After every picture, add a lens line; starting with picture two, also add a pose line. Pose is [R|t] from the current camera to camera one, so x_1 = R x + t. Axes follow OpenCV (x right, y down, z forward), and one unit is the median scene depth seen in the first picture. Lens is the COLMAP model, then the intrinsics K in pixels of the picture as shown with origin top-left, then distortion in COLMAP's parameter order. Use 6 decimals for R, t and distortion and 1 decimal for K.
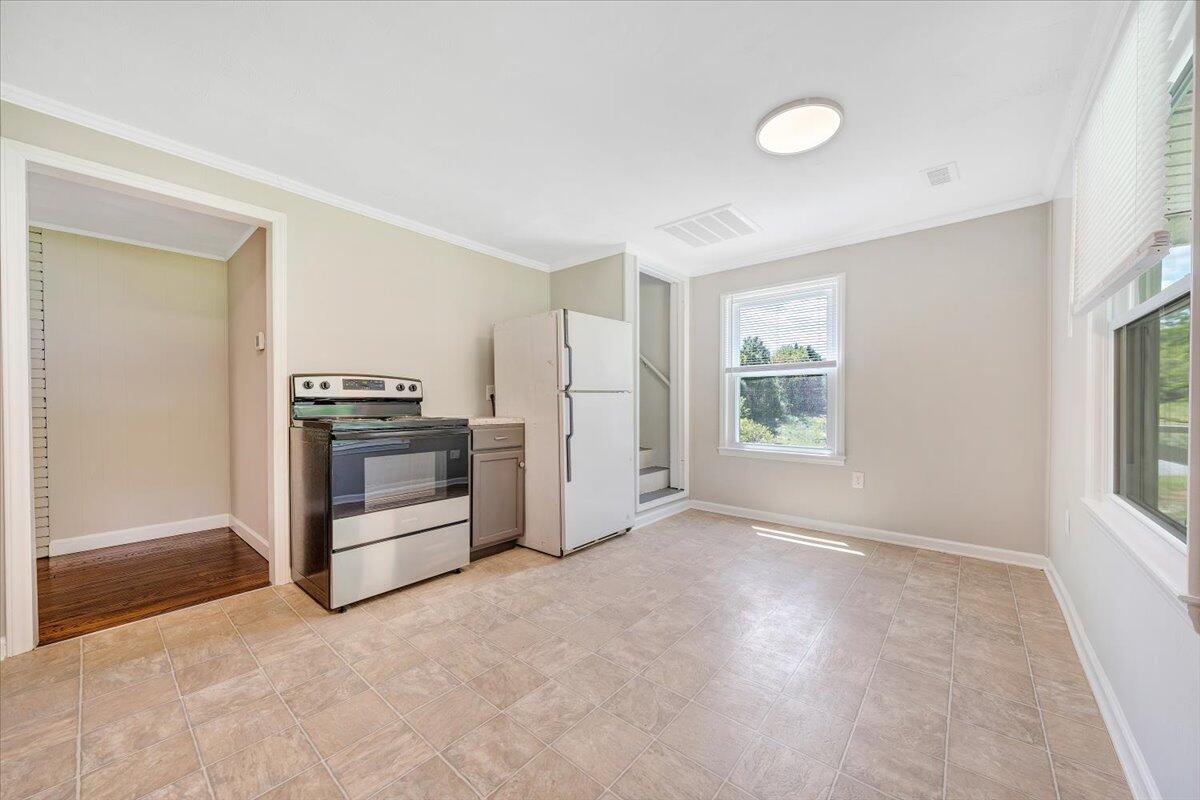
lens RADIAL K [[434.9, 0, 599.1], [0, 434.9, 393.3], [0, 0, 1]] dist [-0.001237, -0.000112]
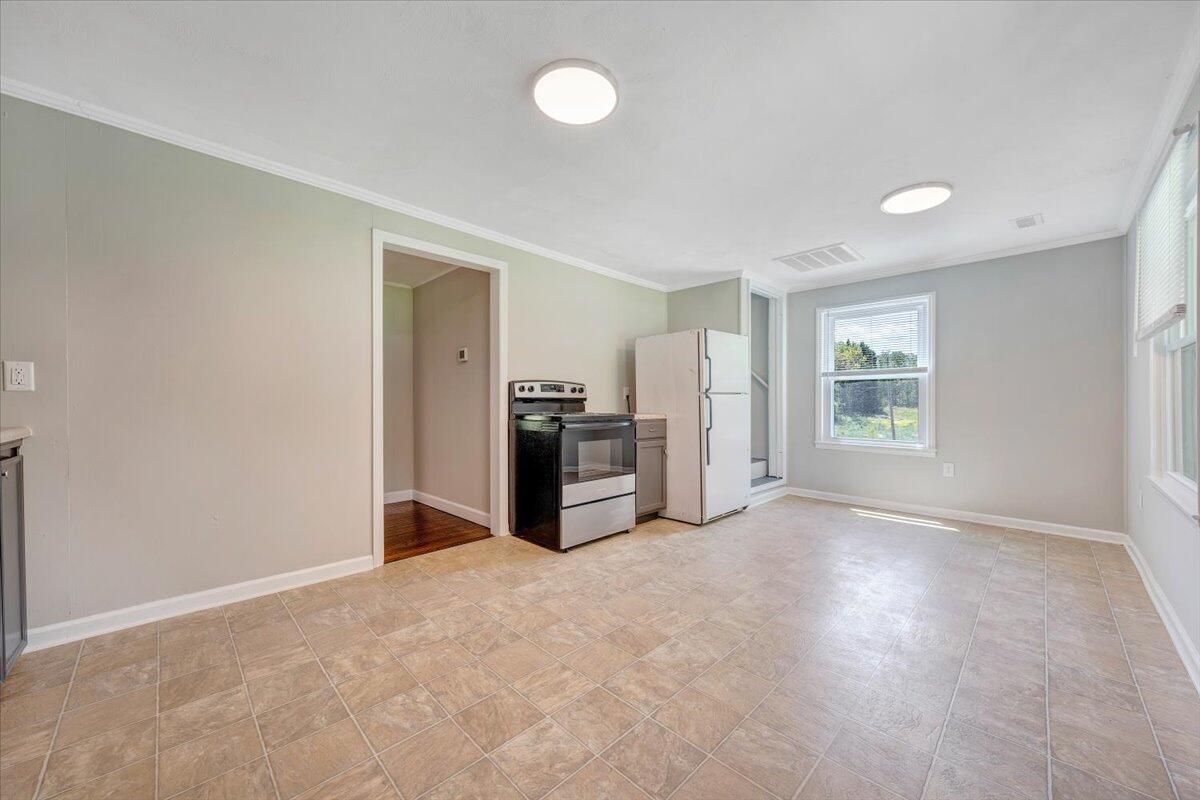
lens RADIAL K [[446.9, 0, 594.1], [0, 446.9, 387.7], [0, 0, 1]] dist [0.001426, 0.000165]
pose [[0.996370, 0.000781, -0.085125, -0.285514], [-0.001549, 0.999959, -0.008948, -0.008285], [0.085114, 0.009048, 0.996330, -0.316711]]
